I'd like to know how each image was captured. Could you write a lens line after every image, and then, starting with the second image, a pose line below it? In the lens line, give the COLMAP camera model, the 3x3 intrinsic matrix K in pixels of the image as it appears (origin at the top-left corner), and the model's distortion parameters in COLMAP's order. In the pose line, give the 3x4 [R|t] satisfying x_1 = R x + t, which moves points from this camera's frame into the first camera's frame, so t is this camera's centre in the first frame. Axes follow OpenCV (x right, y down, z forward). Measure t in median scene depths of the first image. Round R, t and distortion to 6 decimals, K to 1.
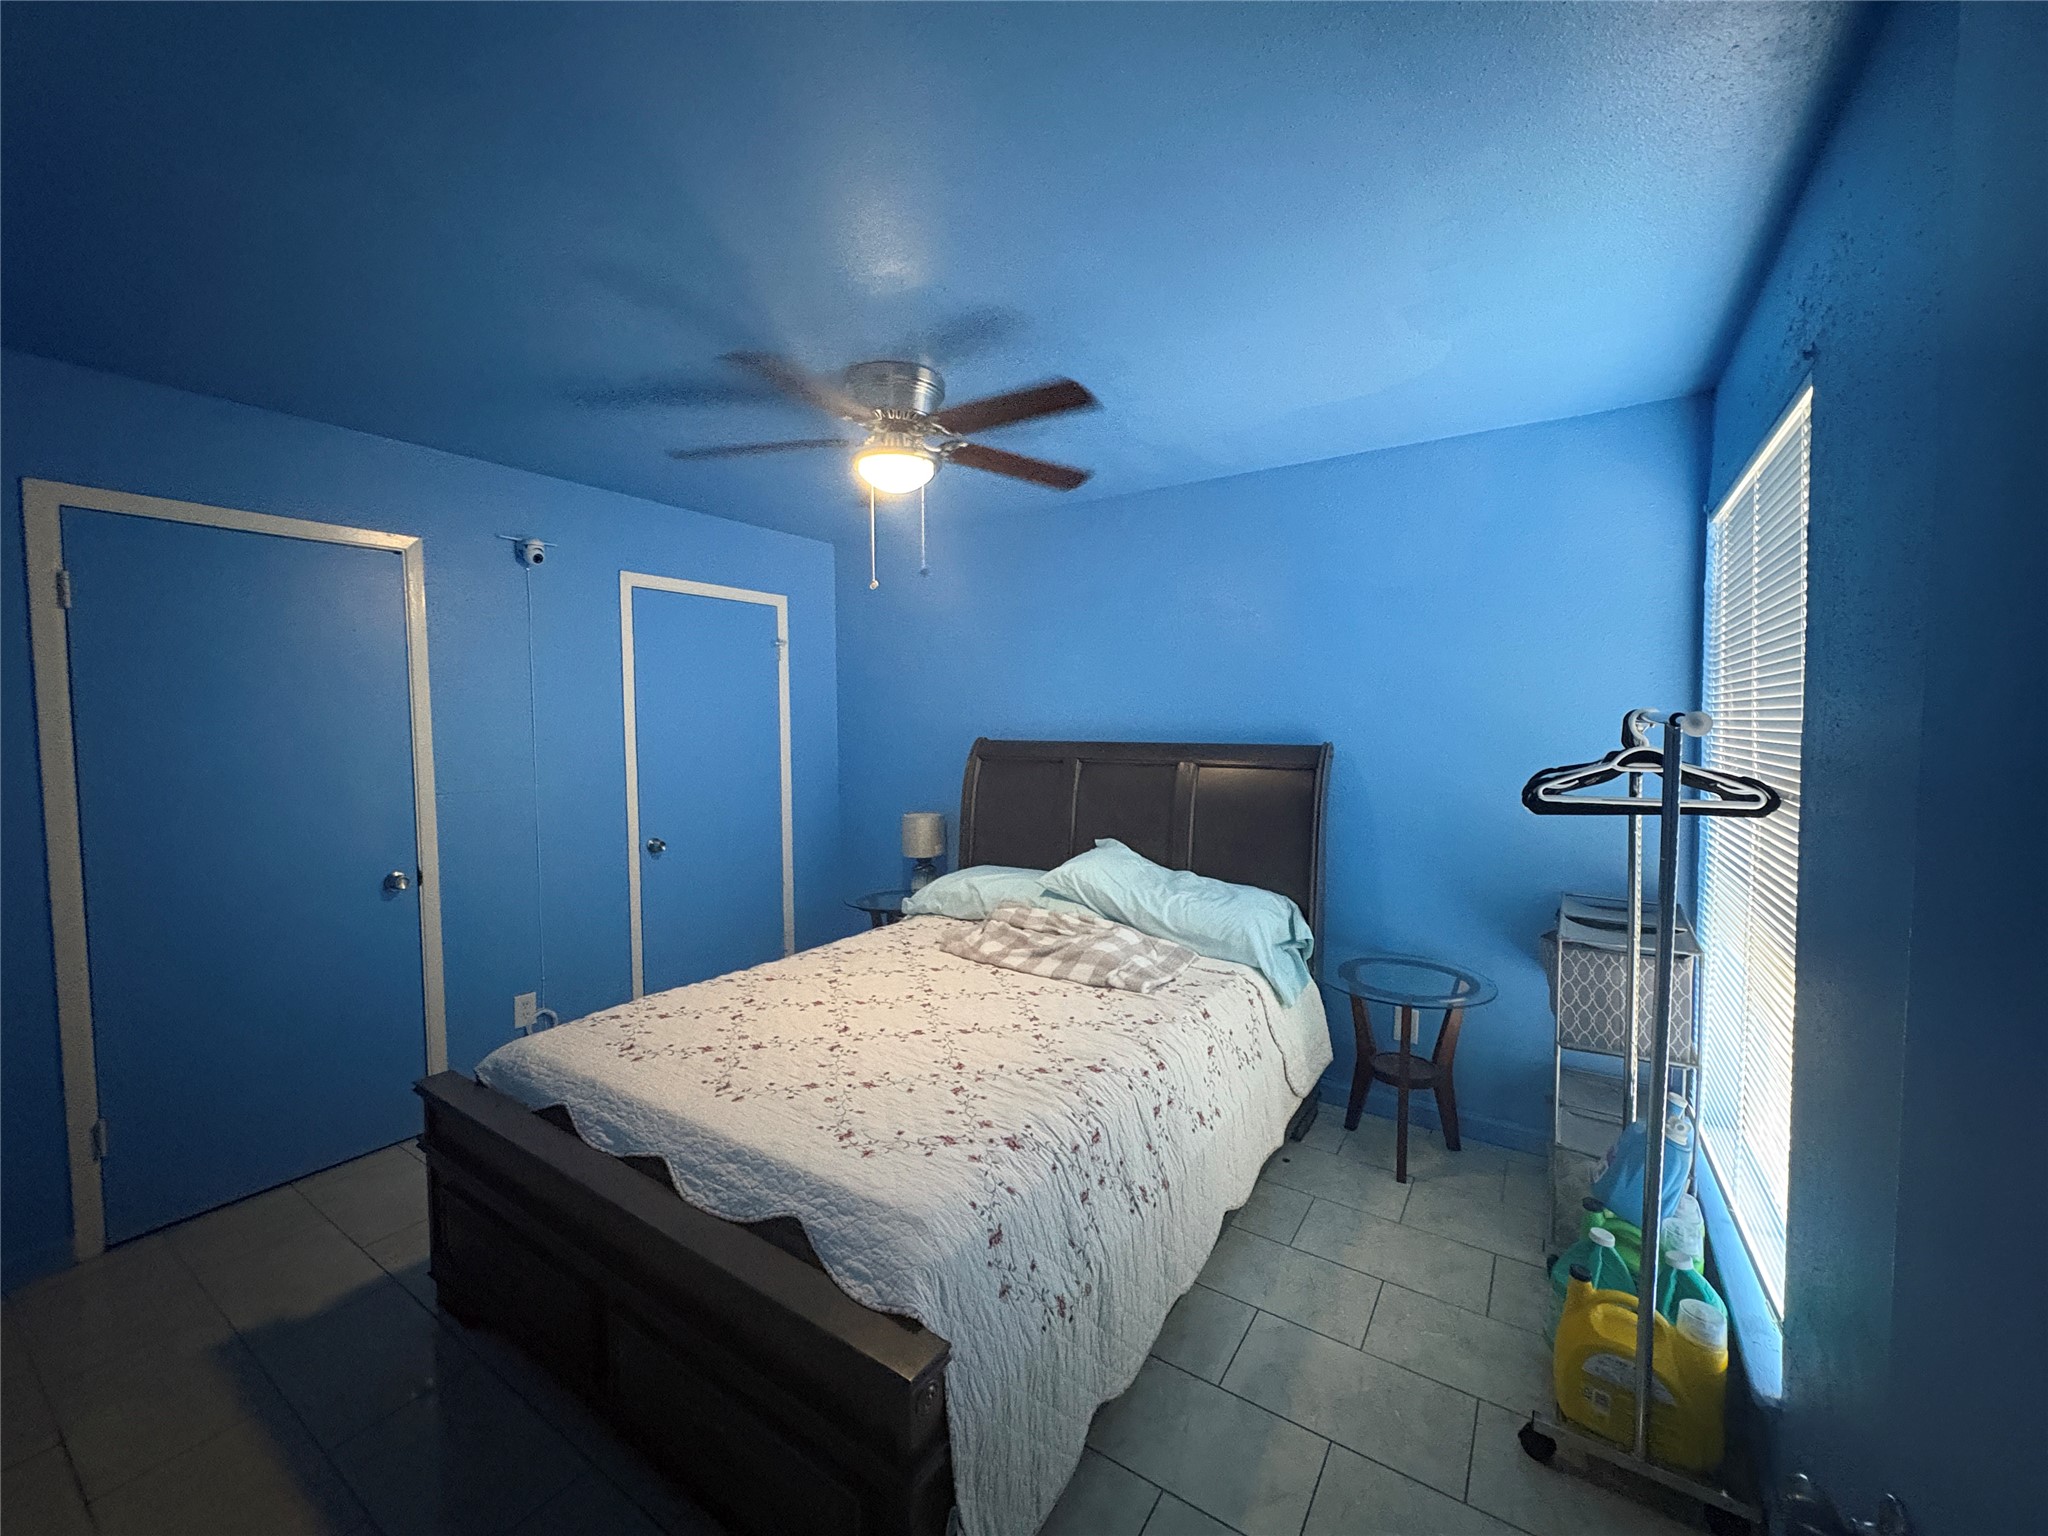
lens RADIAL K [[813.5, 0, 1024.4], [0, 813.5, 764.4], [0, 0, 1]] dist [-0.001305, 0.000506]
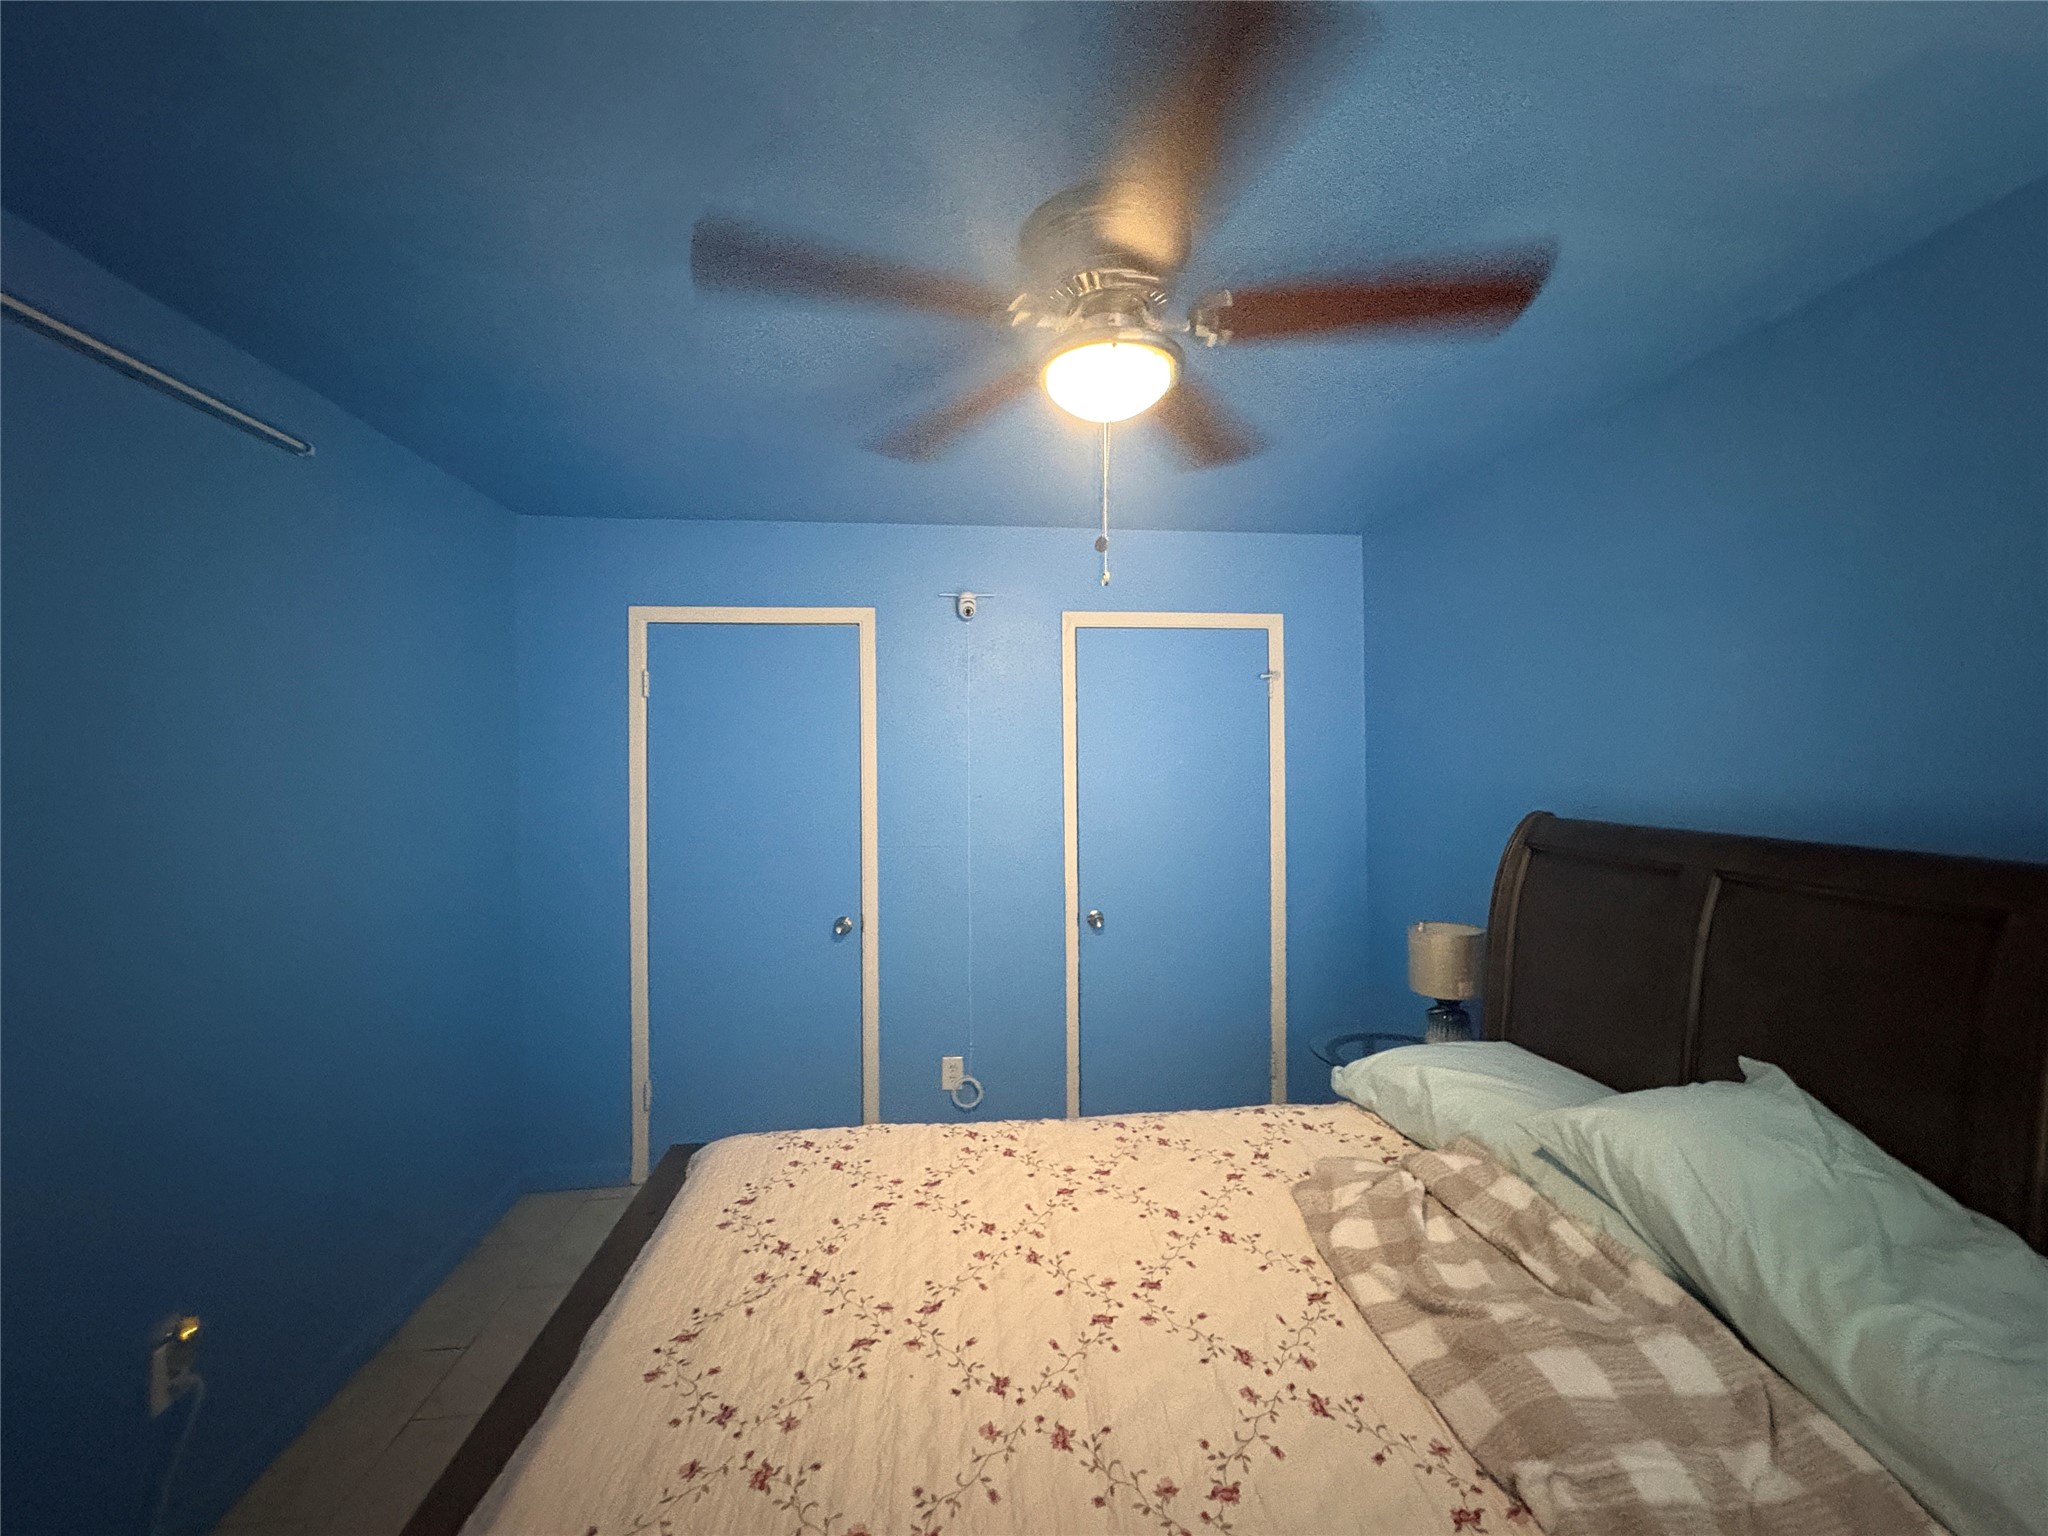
lens RADIAL K [[813.5, 0, 1024.4], [0, 813.5, 764.4], [0, 0, 1]] dist [-0.001305, 0.000506]
pose [[0.640449, 0.004116, -0.767990, 0.208365], [-0.038506, 0.998900, -0.026757, -0.049152], [0.767035, 0.046709, 0.639903, 0.462123]]
